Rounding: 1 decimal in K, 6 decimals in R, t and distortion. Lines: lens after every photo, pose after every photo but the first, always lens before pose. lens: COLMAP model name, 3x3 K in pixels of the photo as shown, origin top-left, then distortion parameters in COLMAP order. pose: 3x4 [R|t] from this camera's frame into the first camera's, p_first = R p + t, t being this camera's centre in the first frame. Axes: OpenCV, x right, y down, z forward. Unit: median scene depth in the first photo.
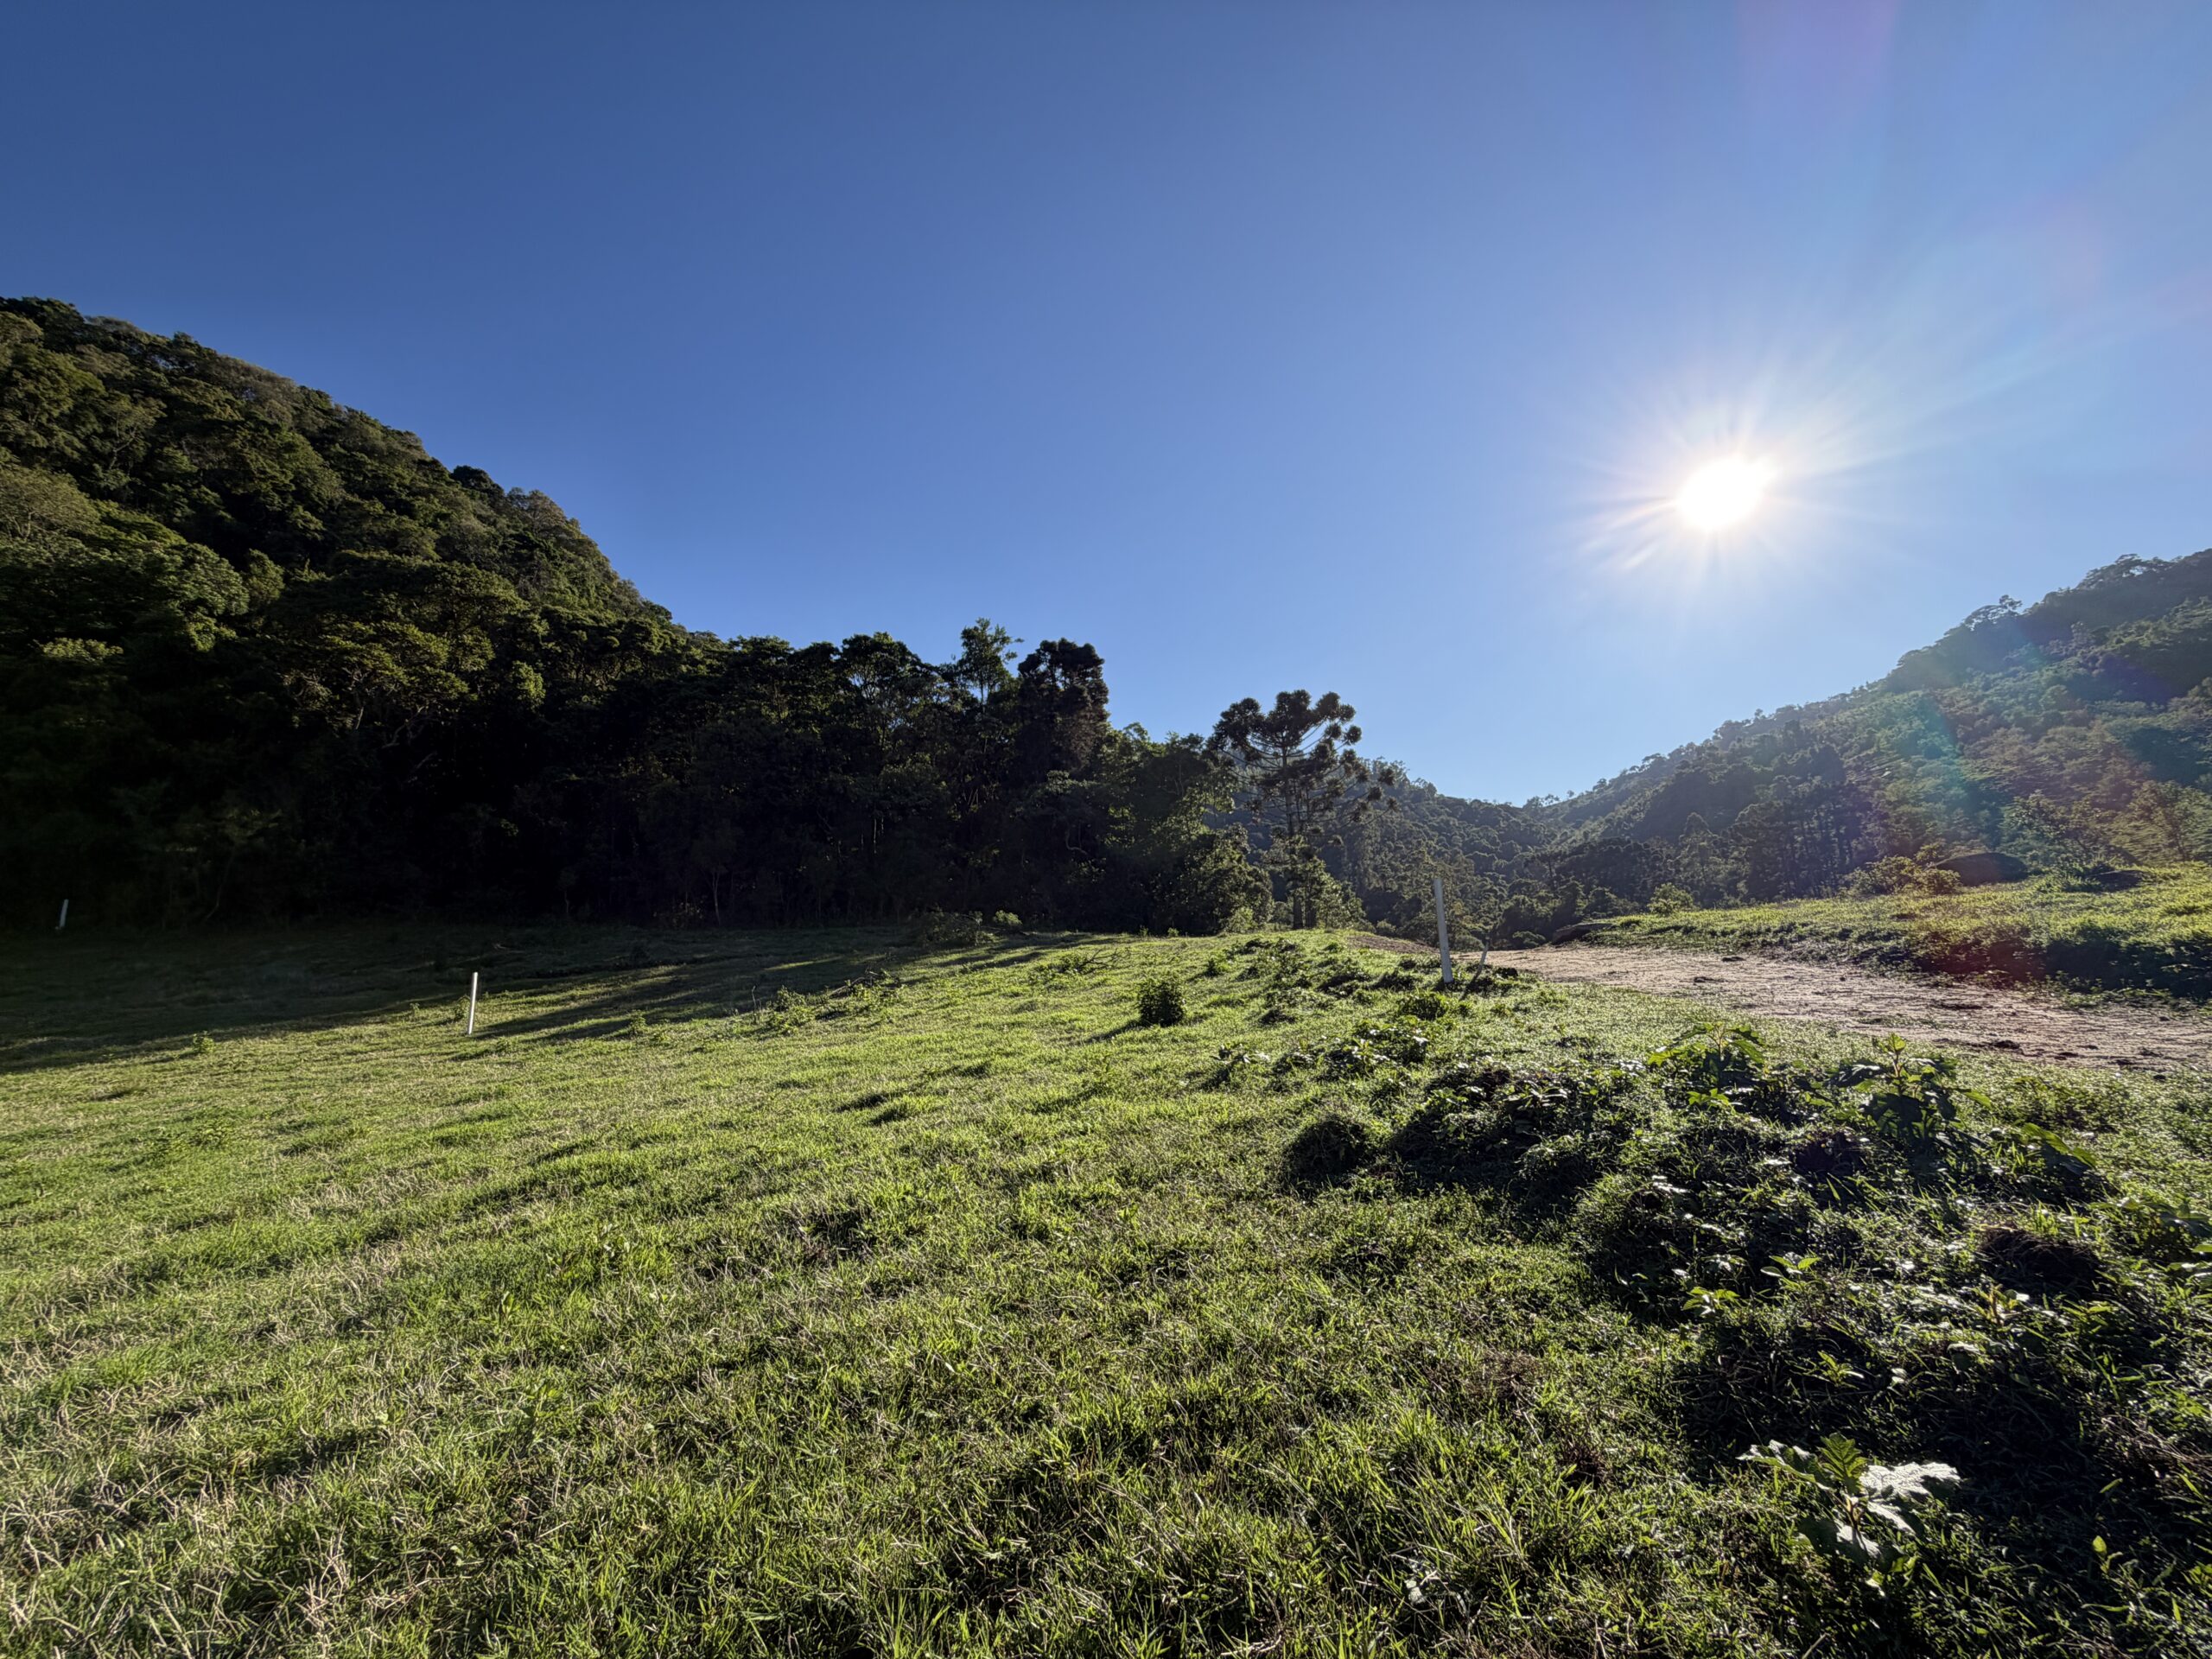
lens RADIAL K [[890.9, 0, 1098.8], [0, 890.9, 825.7], [0, 0, 1]] dist [0.014980, -0.002529]
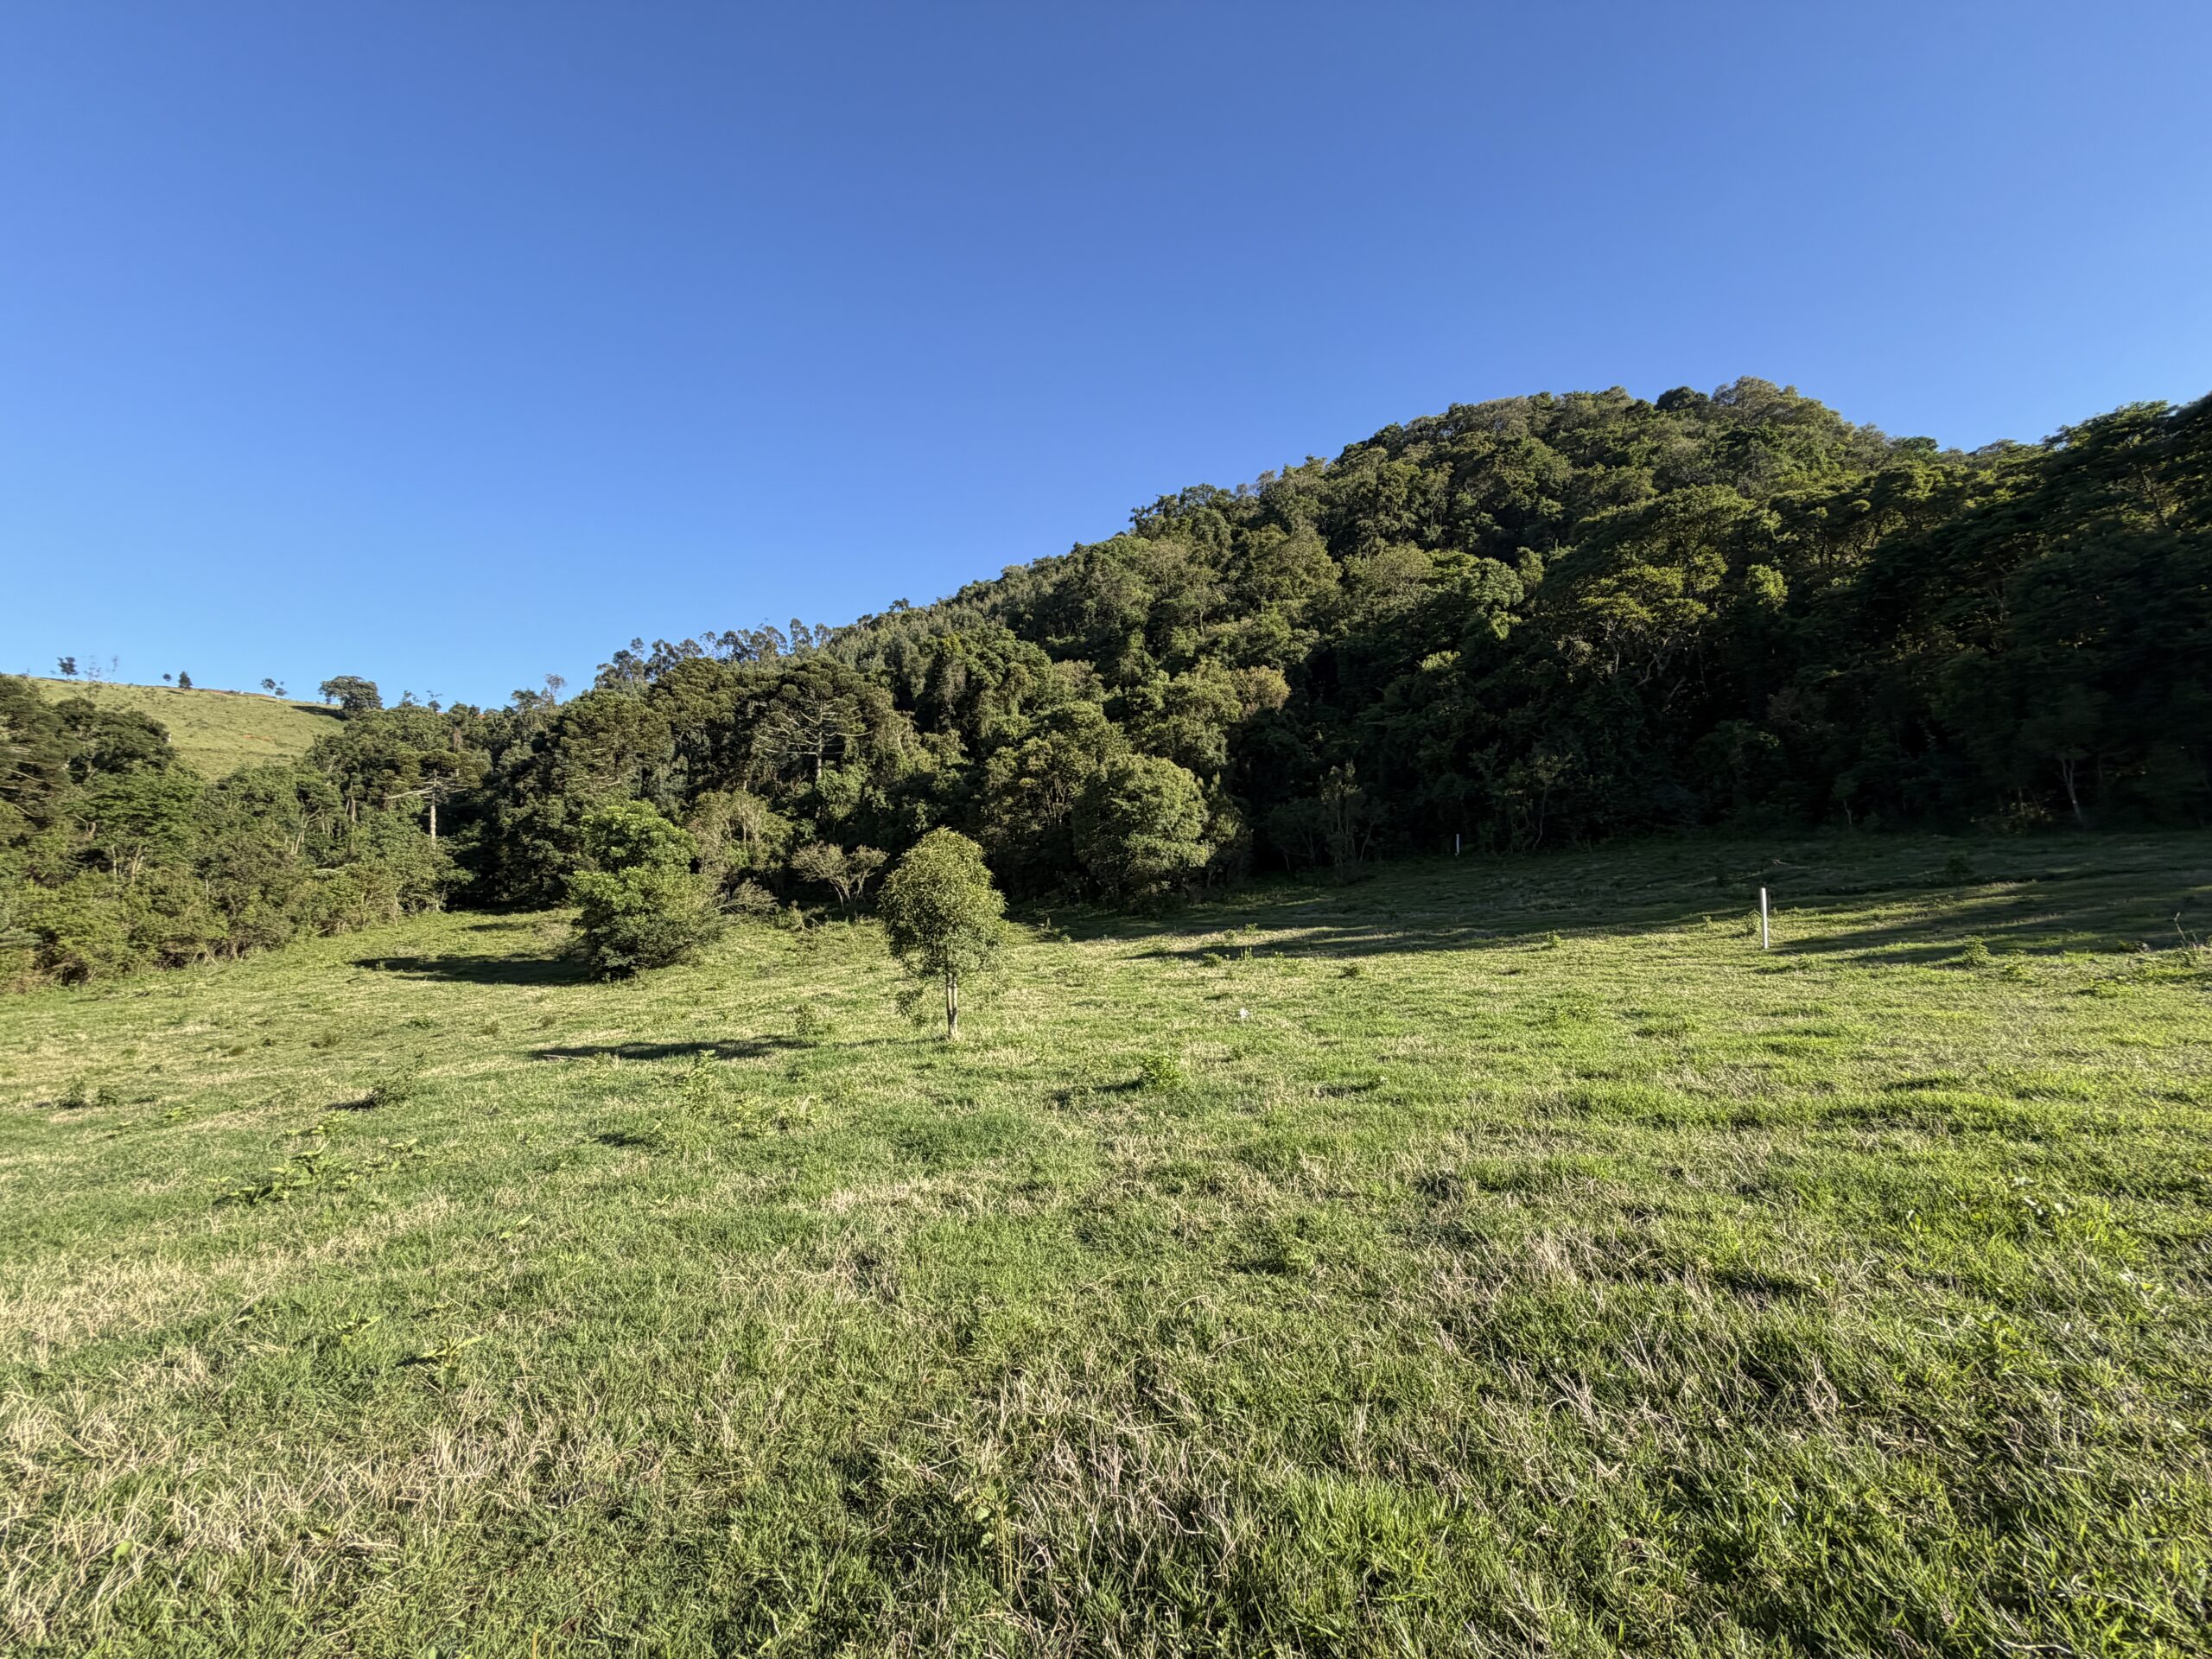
lens RADIAL K [[890.9, 0, 1102.2], [0, 890.9, 824.5], [0, 0, 1]] dist [0.014980, -0.002529]
pose [[0.339267, -0.057525, -0.938929, -0.001096], [0.142880, 0.989699, -0.009009, -0.001440], [0.929776, -0.131098, 0.343992, -0.010311]]
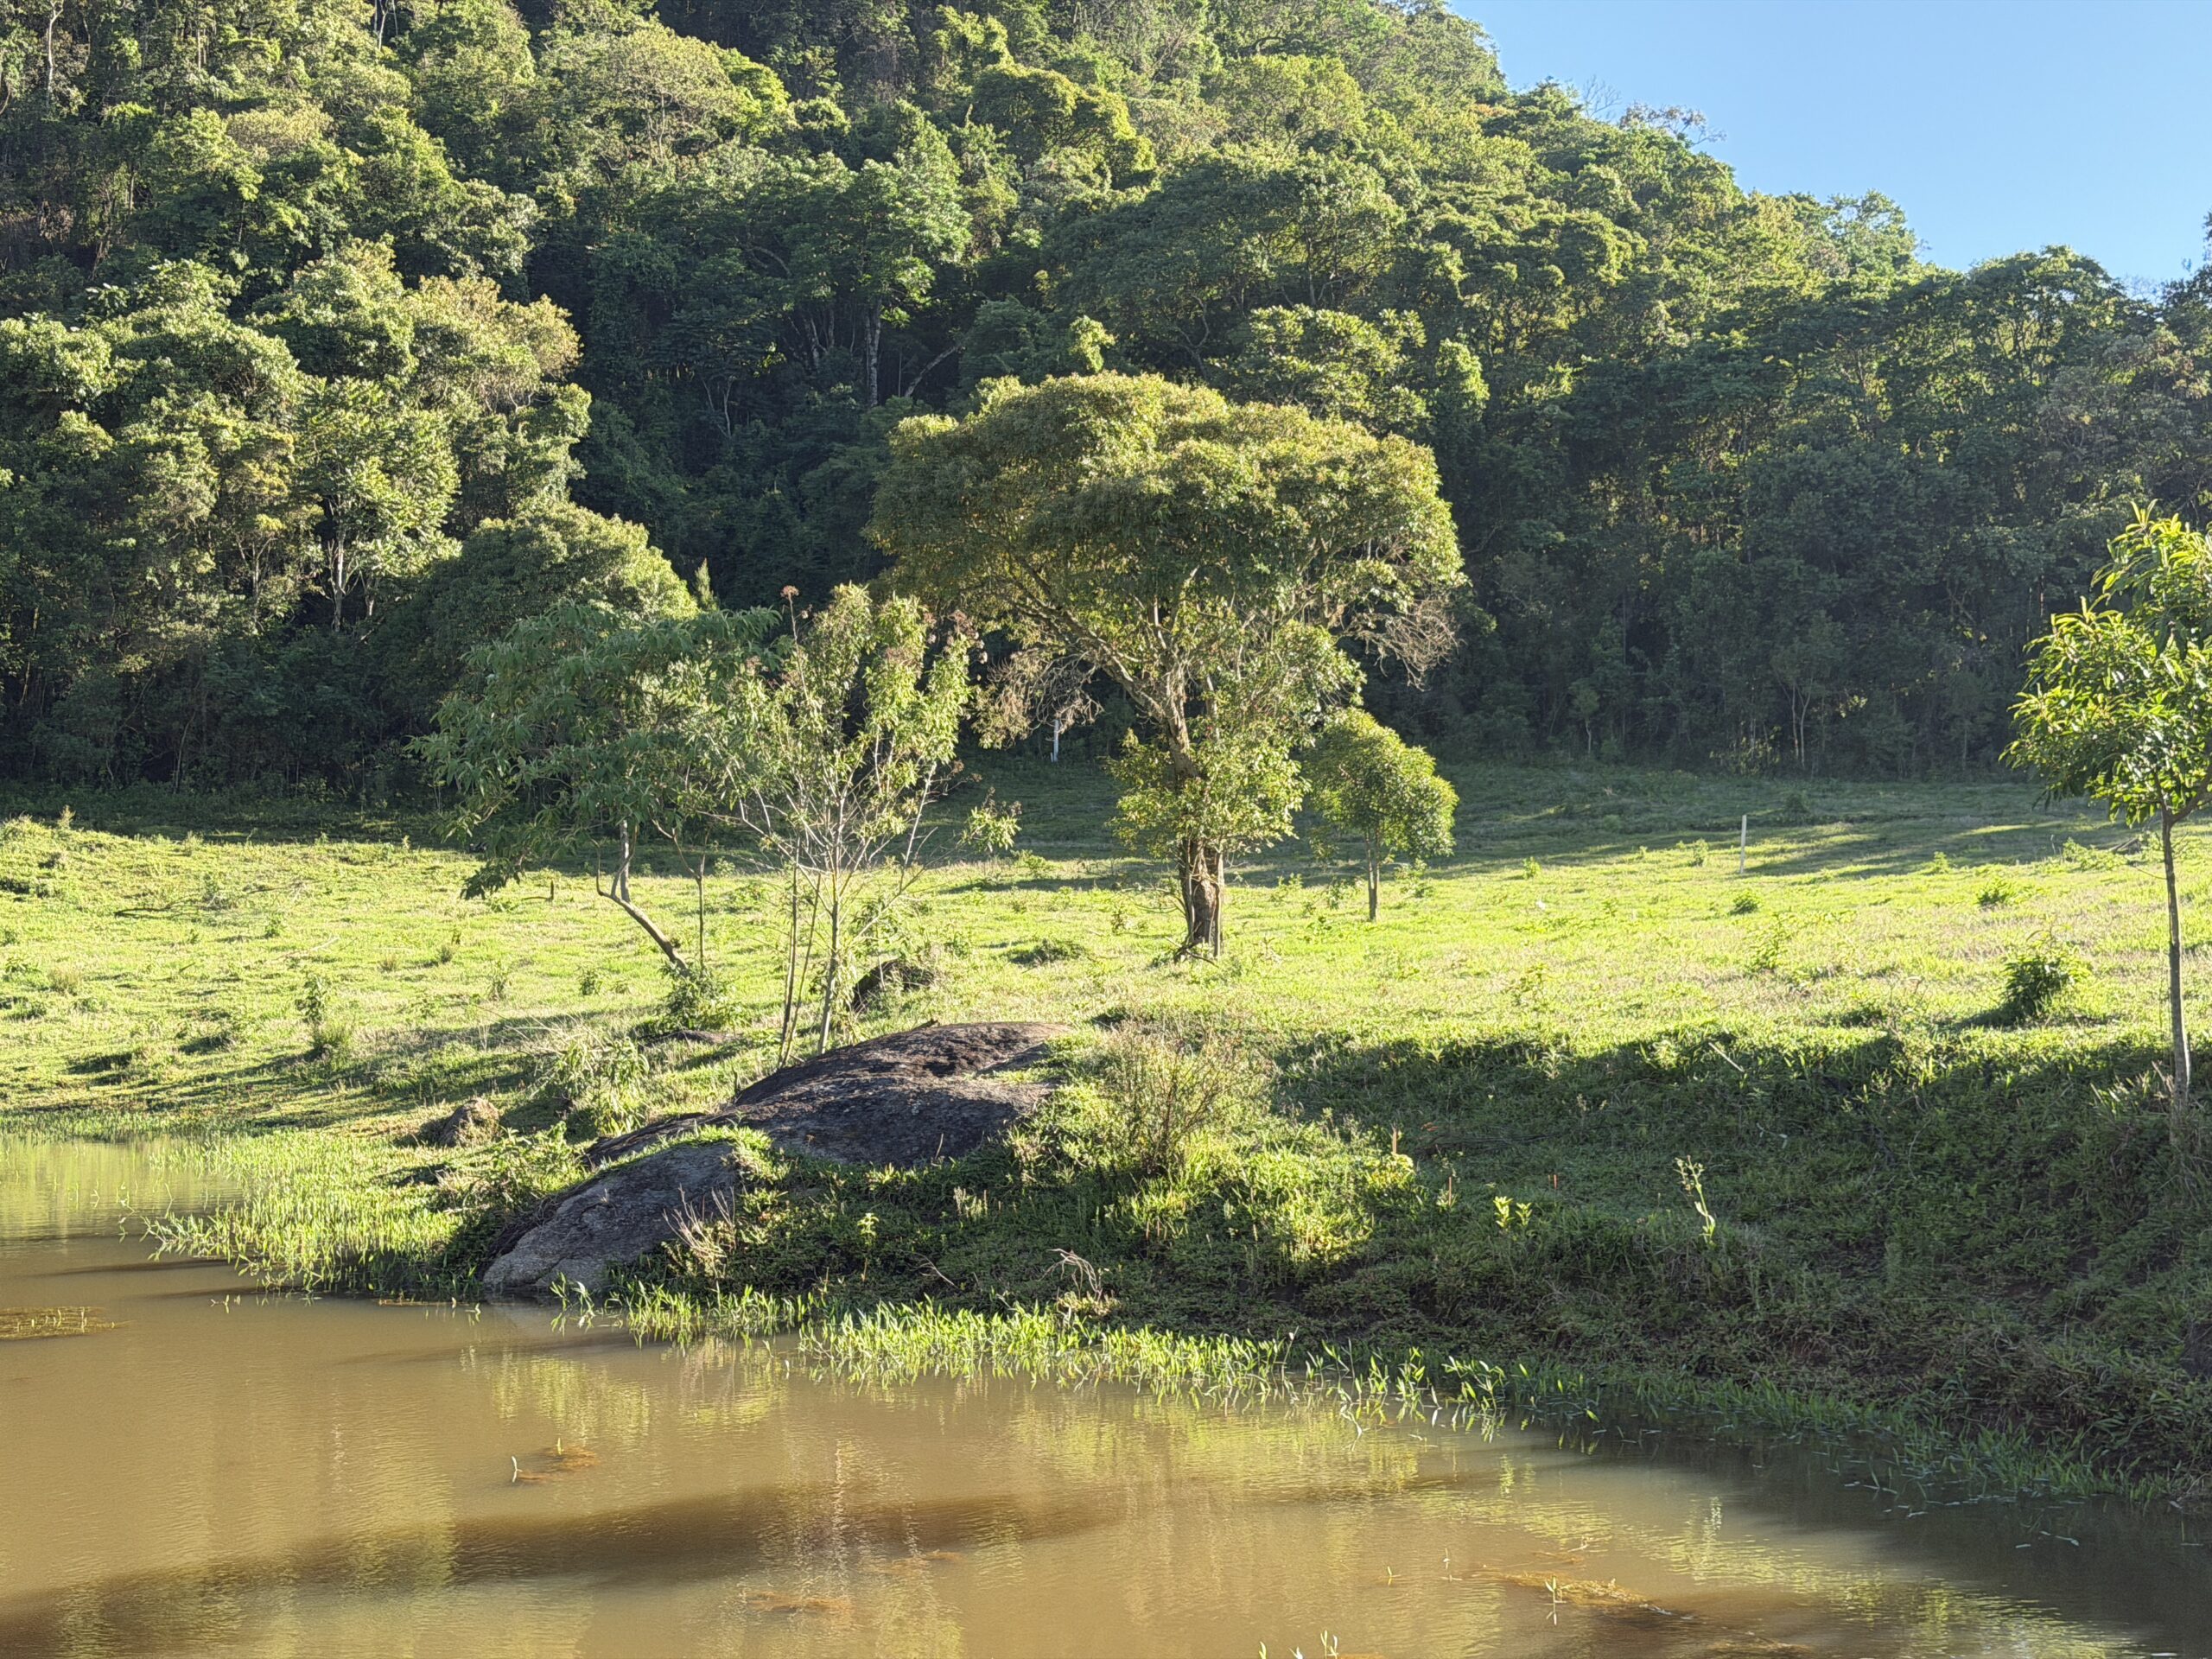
lens RADIAL K [[3102.8, 0, 1114.3], [0, 3102.8, 824.7], [0, 0, 1]] dist [0.143532, 0.000000]
pose [[0.905313, 0.036390, -0.423184, 0.102464], [0.017820, 0.992192, 0.123442, -0.171347], [0.424372, -0.119294, 0.897595, -1.535824]]
